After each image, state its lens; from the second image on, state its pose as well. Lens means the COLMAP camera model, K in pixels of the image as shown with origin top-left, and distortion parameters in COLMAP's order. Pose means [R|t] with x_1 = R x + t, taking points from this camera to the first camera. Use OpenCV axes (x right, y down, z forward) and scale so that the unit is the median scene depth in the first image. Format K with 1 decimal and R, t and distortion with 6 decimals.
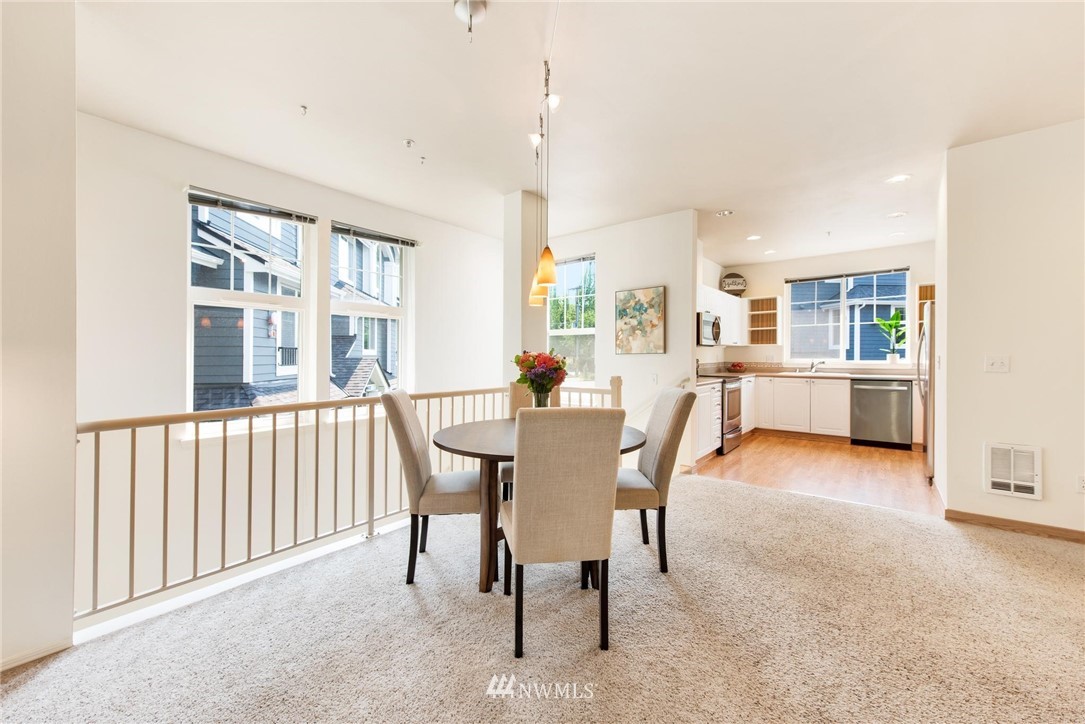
lens RADIAL K [[424.7, 0, 542.5], [0, 424.7, 362.0], [0, 0, 1]] dist [0.002987, 0.000059]
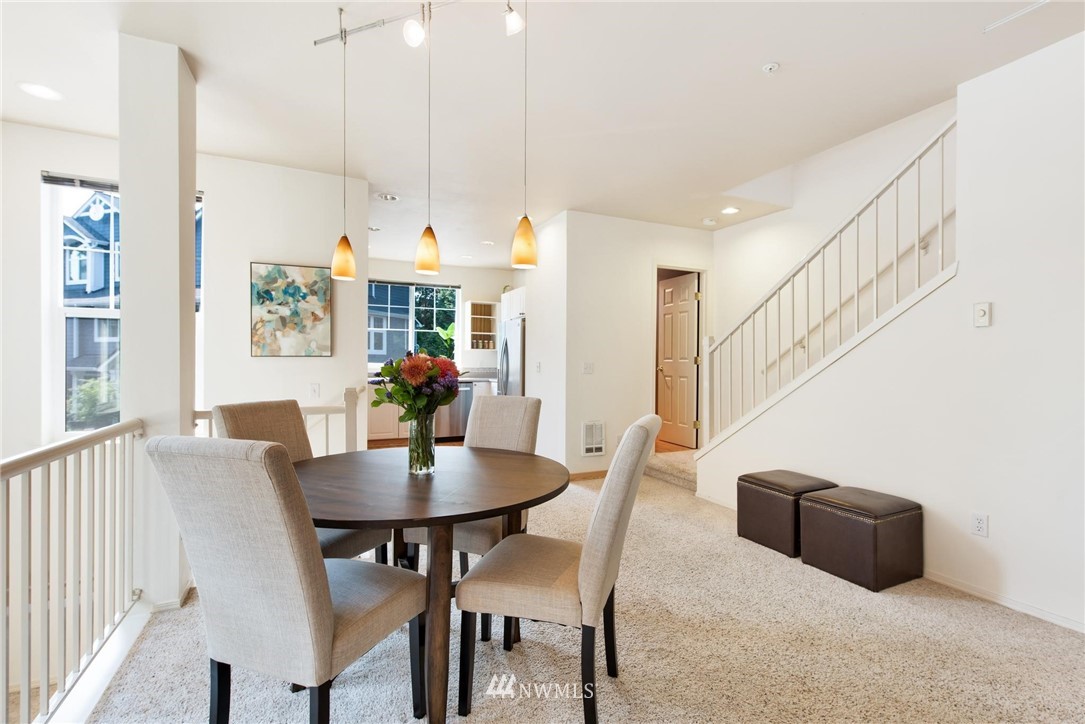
lens RADIAL K [[482.4, 0, 537.2], [0, 482.4, 389.5], [0, 0, 1]] dist [-0.041038, 0.000128]
pose [[0.441445, -0.044884, 0.896165, -0.273172], [0.001528, 0.998784, 0.049271, -0.001803], [-0.897287, -0.020381, 0.440977, 0.233161]]
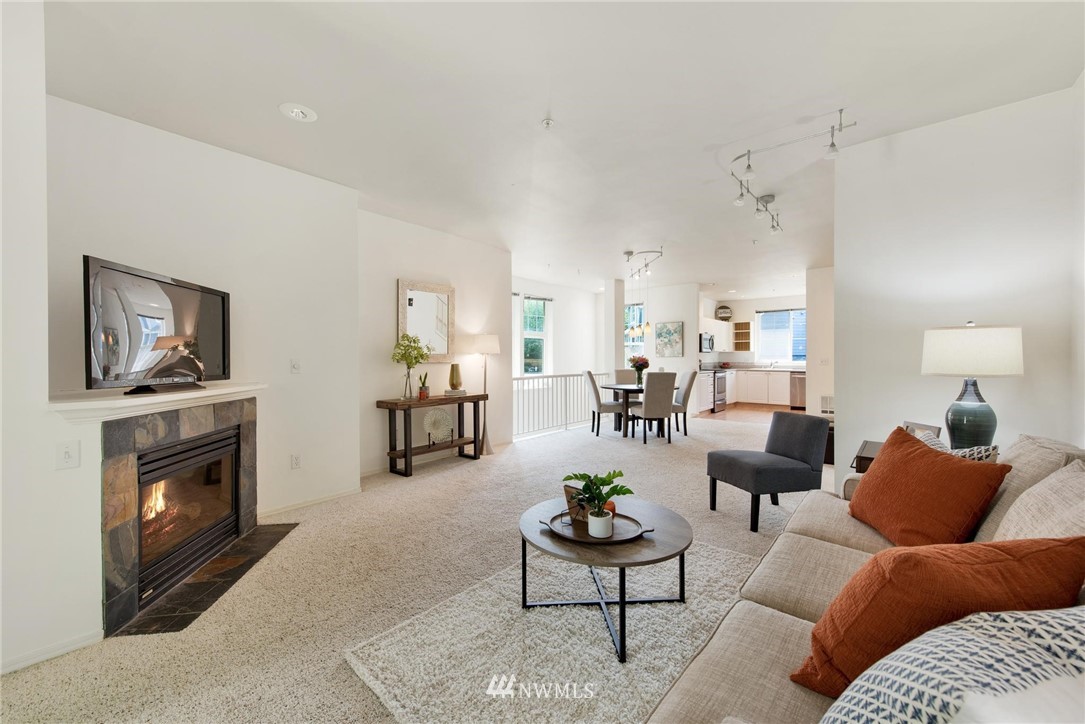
lens RADIAL K [[424.7, 0, 542.5], [0, 424.7, 362.0], [0, 0, 1]] dist [0.002987, 0.000059]
pose [[0.999844, 0.000520, -0.017653, -0.262524], [-0.000629, 0.999981, -0.006199, 0.013566], [0.017649, 0.006210, 0.999825, -0.785400]]
